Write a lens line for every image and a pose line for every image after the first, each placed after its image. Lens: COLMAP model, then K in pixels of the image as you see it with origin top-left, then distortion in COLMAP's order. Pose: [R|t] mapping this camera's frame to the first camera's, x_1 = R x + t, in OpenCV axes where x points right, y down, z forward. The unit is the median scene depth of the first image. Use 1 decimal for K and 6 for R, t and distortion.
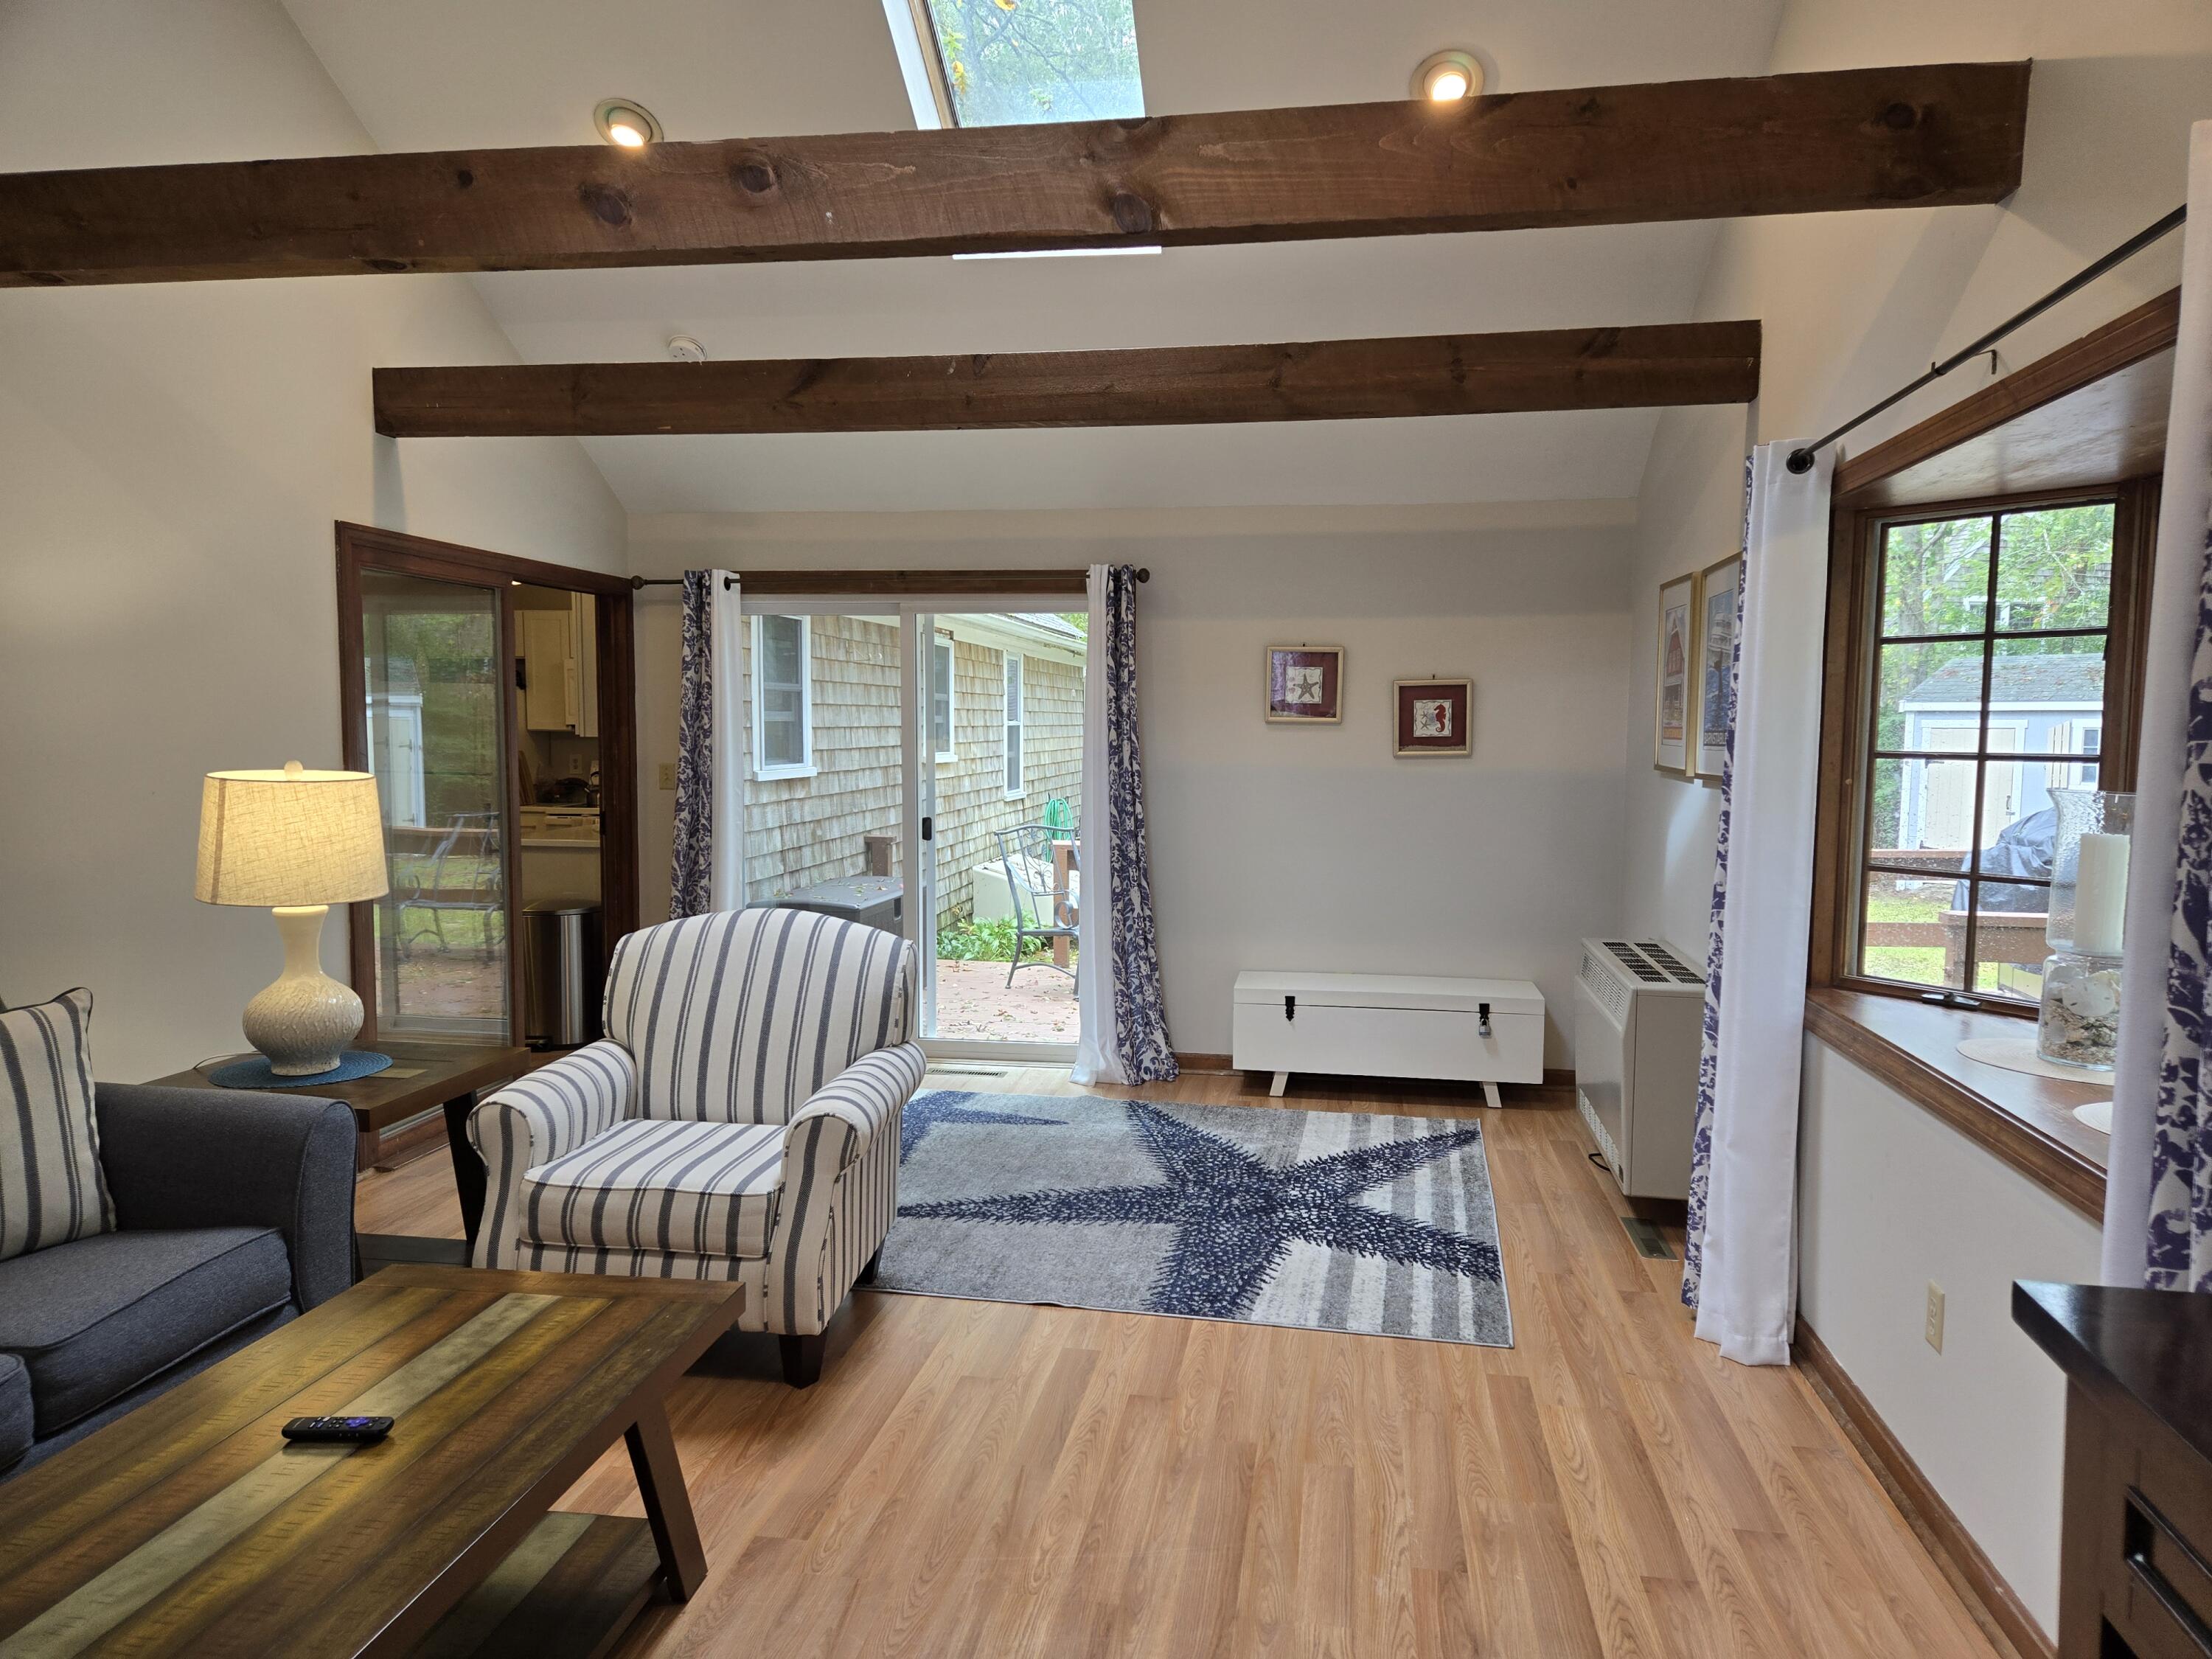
lens RADIAL K [[1464.2, 0, 1099.0], [0, 1464.2, 834.9], [0, 0, 1]] dist [0.058650, -0.066115]
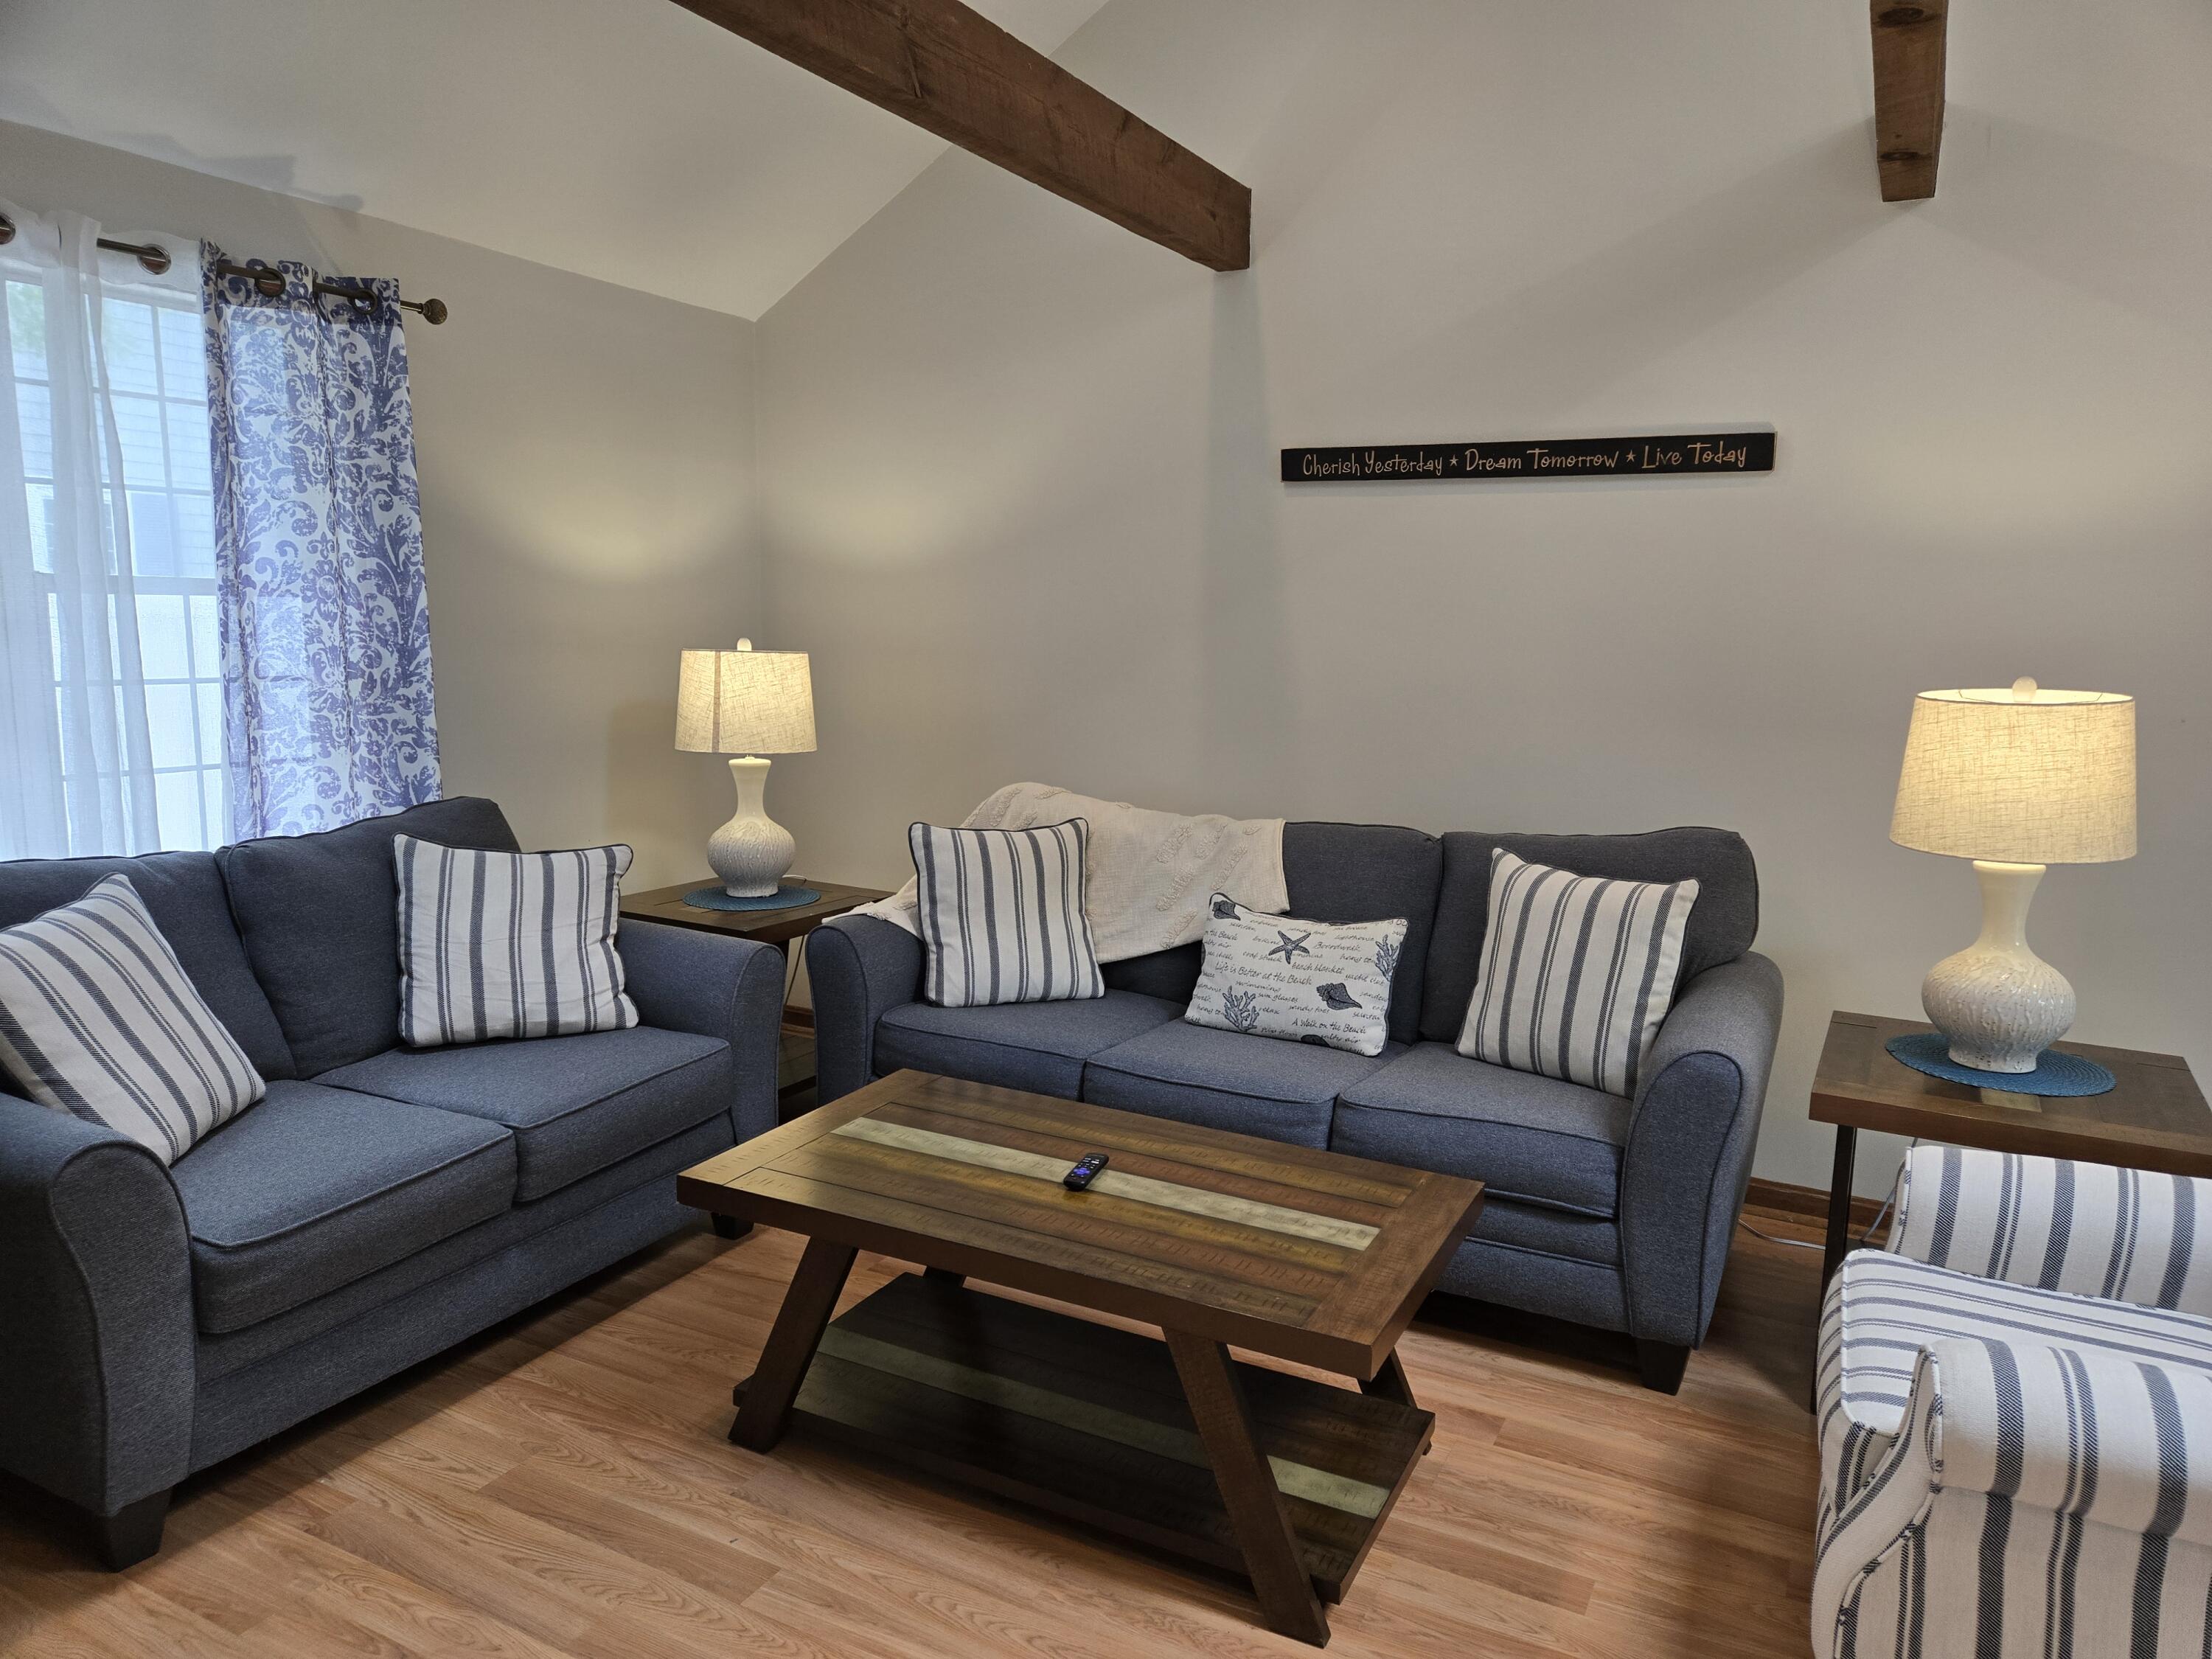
lens RADIAL K [[1470.8, 0, 1139.7], [0, 1470.8, 824.4], [0, 0, 1]] dist [0.078718, -0.071219]
pose [[-0.299979, 0.121381, -0.946192, 0.315206], [-0.094750, 0.983176, 0.156165, -0.046146], [0.949229, 0.136498, -0.283431, 0.680349]]
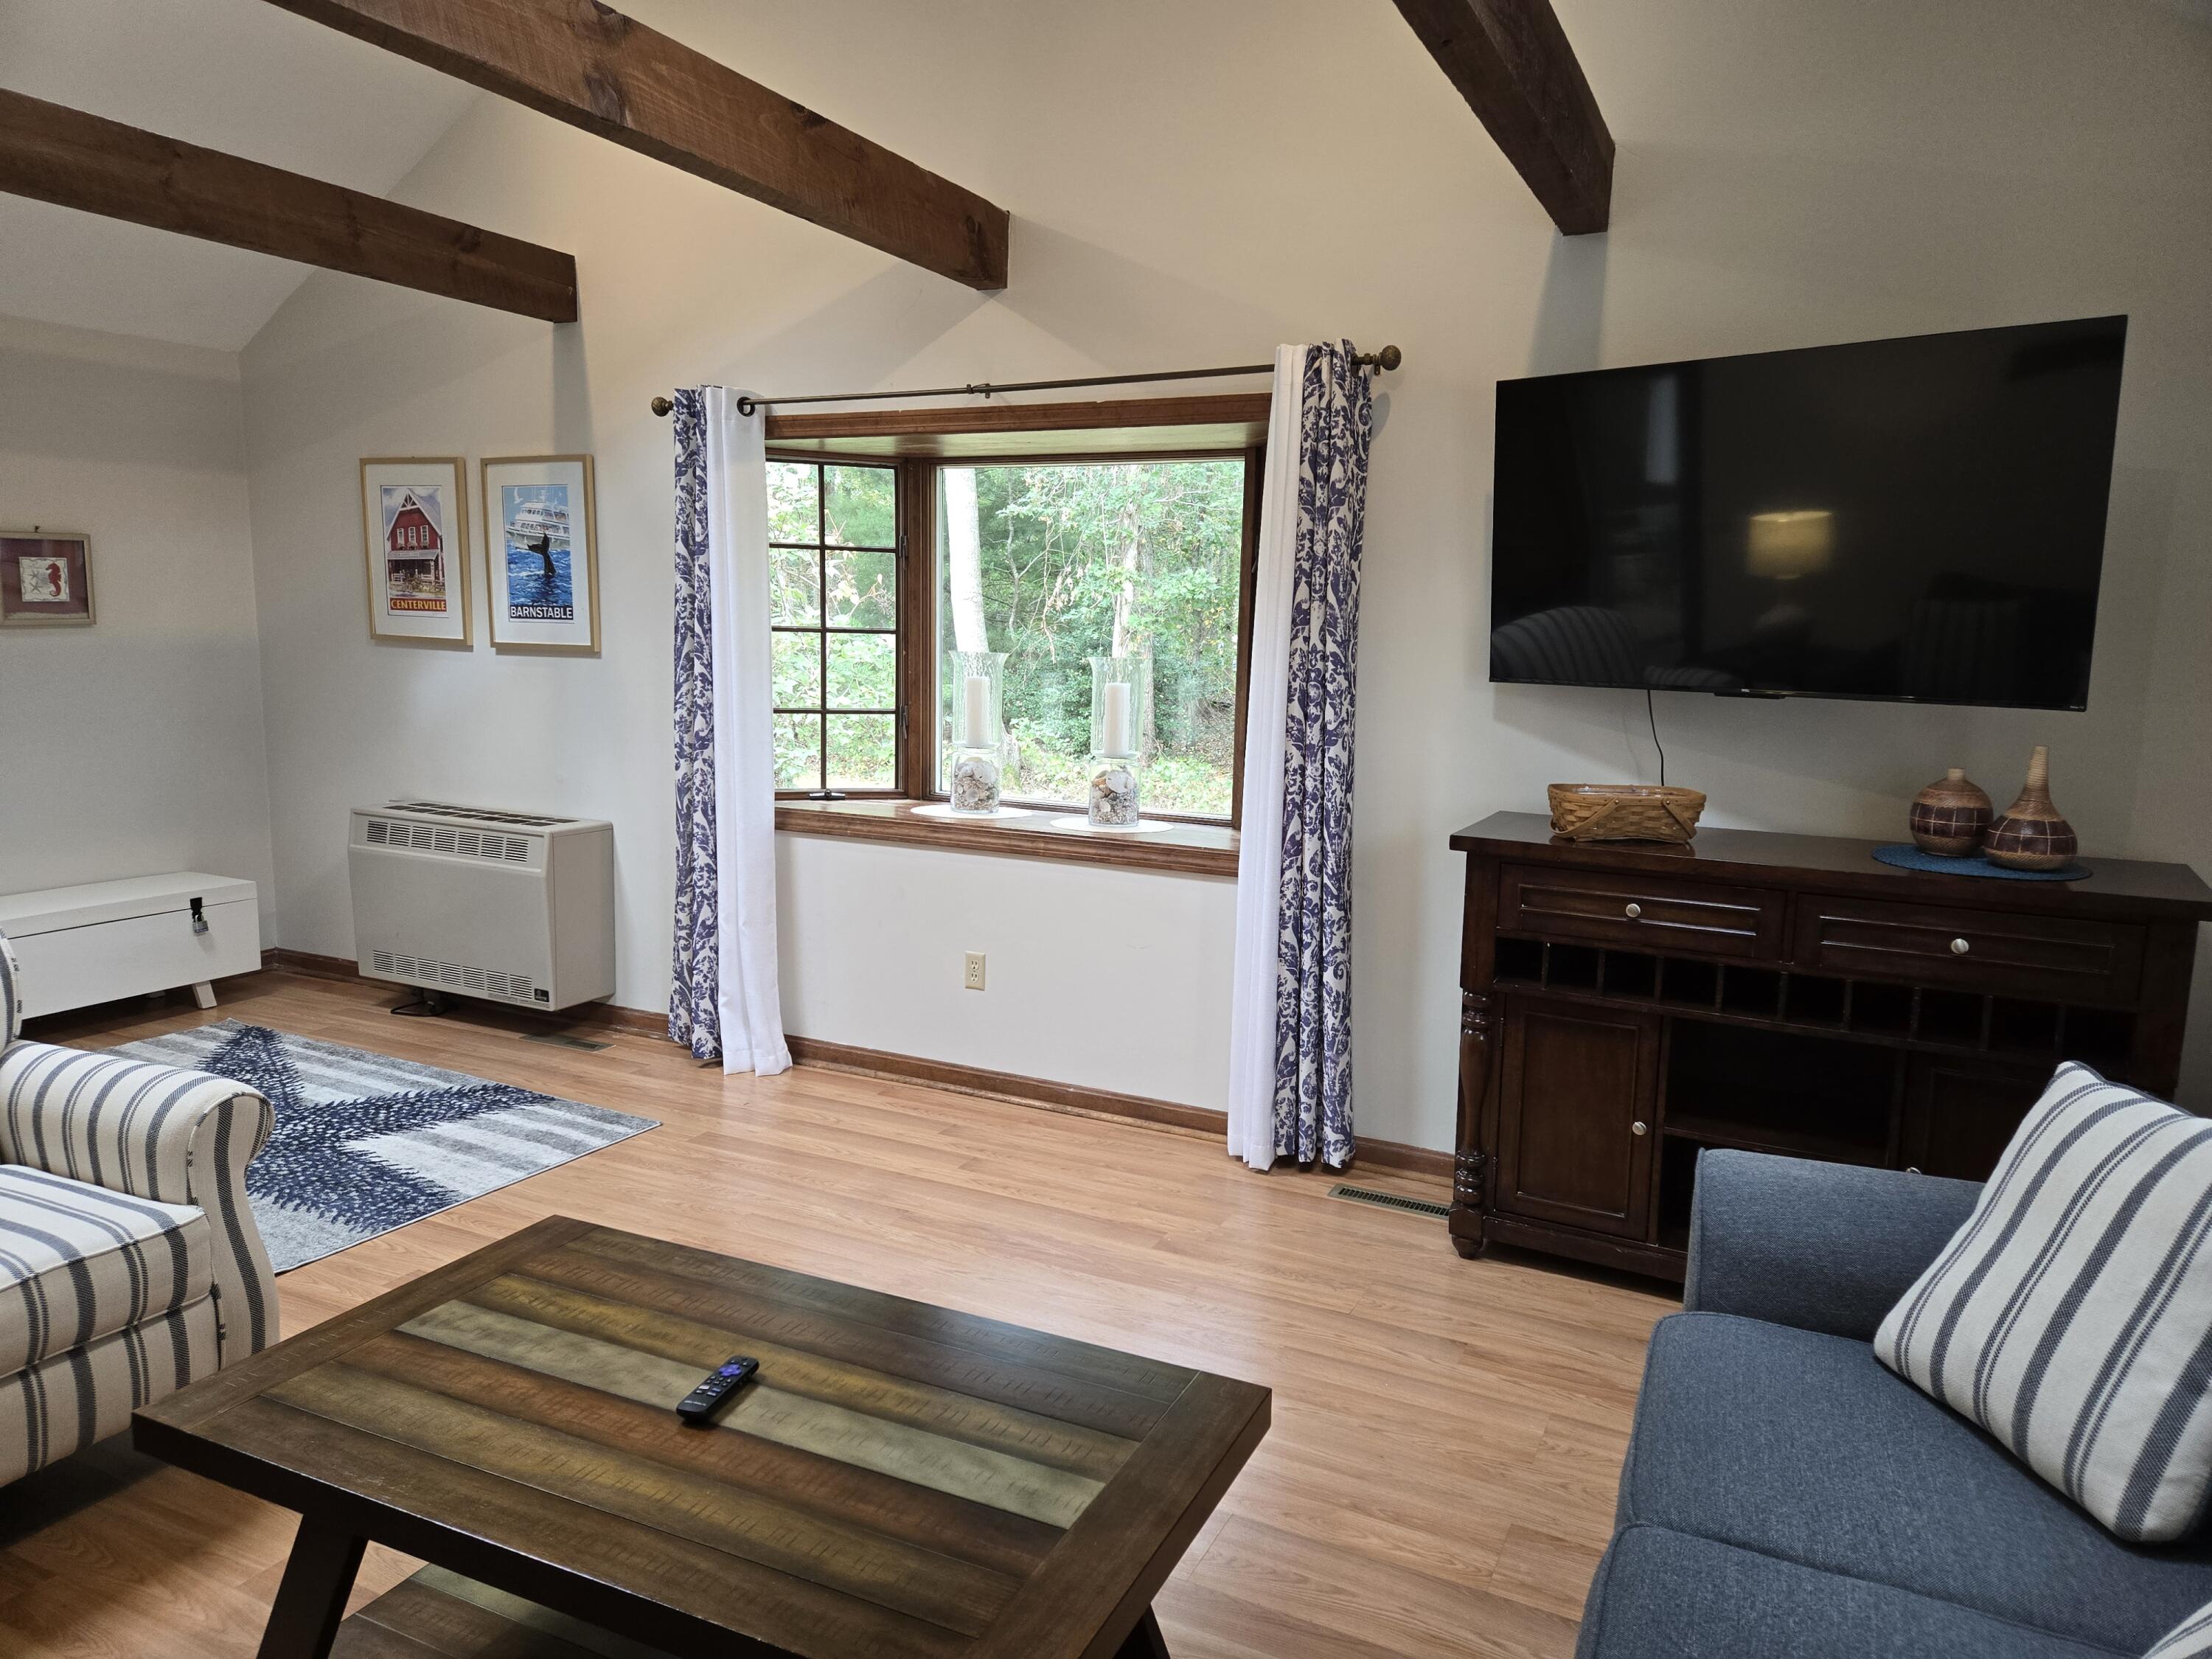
lens RADIAL K [[1480.3, 0, 1116.3], [0, 1480.3, 824.6], [0, 0, 1]] dist [0.086454, -0.065737]
pose [[0.284880, -0.132673, 0.949337, -0.638703], [0.052110, 0.991054, 0.122866, -0.022951], [-0.957146, 0.014468, 0.289245, 0.246281]]
